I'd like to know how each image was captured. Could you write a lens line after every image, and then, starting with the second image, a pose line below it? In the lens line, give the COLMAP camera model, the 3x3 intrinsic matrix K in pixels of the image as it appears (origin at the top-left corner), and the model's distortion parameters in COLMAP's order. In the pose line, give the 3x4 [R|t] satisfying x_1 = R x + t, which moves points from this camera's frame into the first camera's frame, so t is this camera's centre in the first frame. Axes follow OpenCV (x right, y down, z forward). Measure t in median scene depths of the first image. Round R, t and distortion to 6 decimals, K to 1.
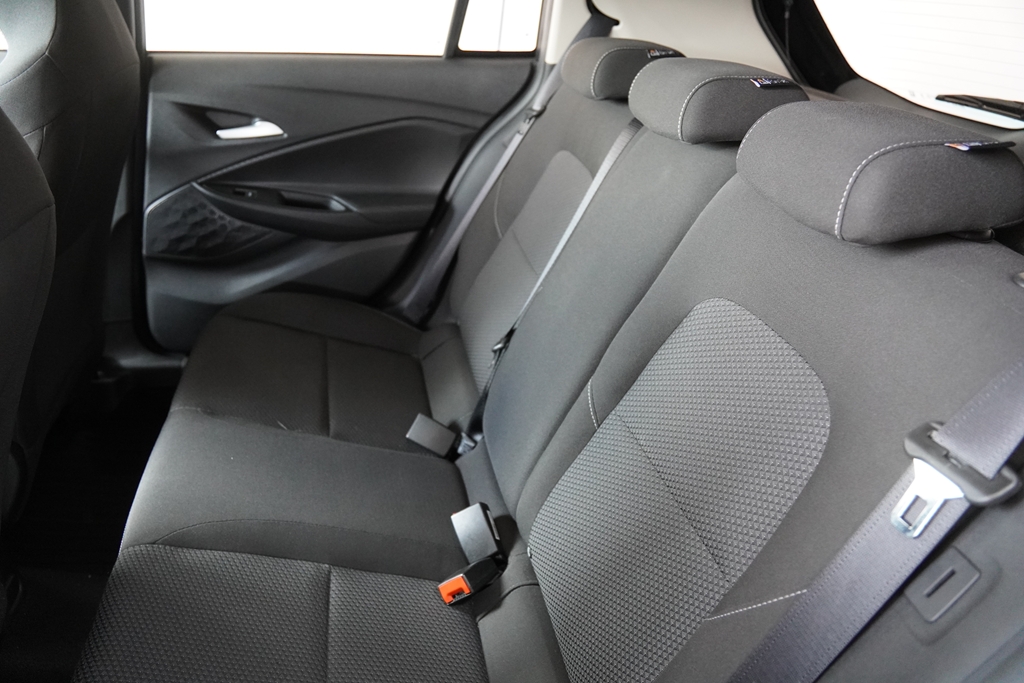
lens RADIAL K [[776.2, 0, 514.9], [0, 776.2, 345.2], [0, 0, 1]] dist [-0.114790, 0.068619]
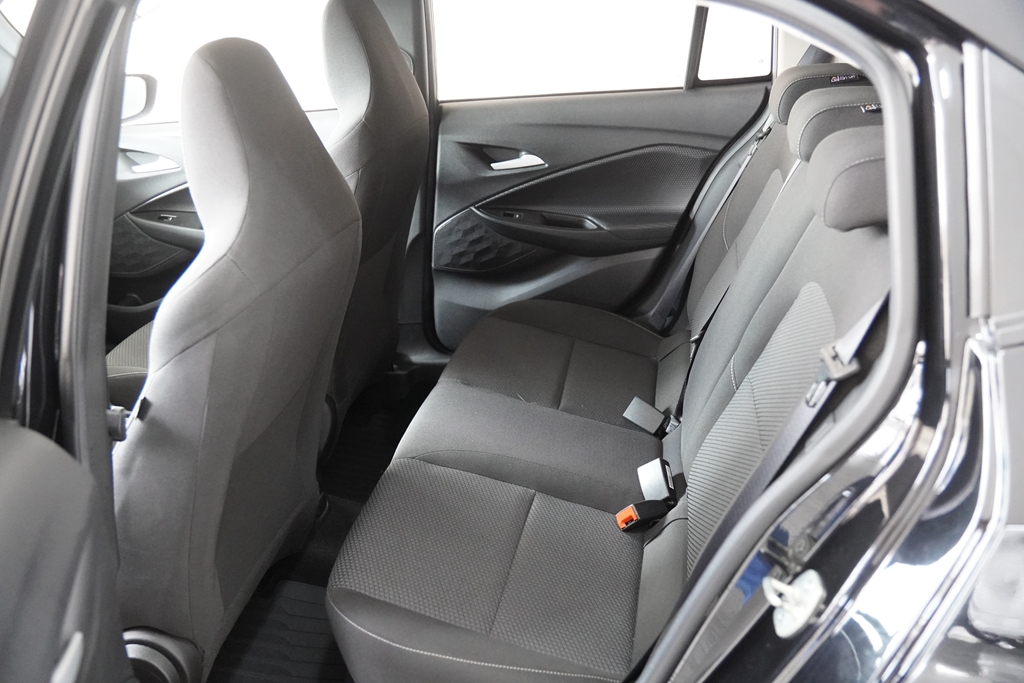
lens RADIAL K [[916.2, 0, 514.5], [0, 916.2, 341.8], [0, 0, 1]] dist [-0.022032, 0.020460]
pose [[0.923700, 0.021349, -0.382521, 0.197144], [-0.044744, 0.997625, -0.052366, 0.071110], [0.380494, 0.065486, 0.922462, -0.297175]]
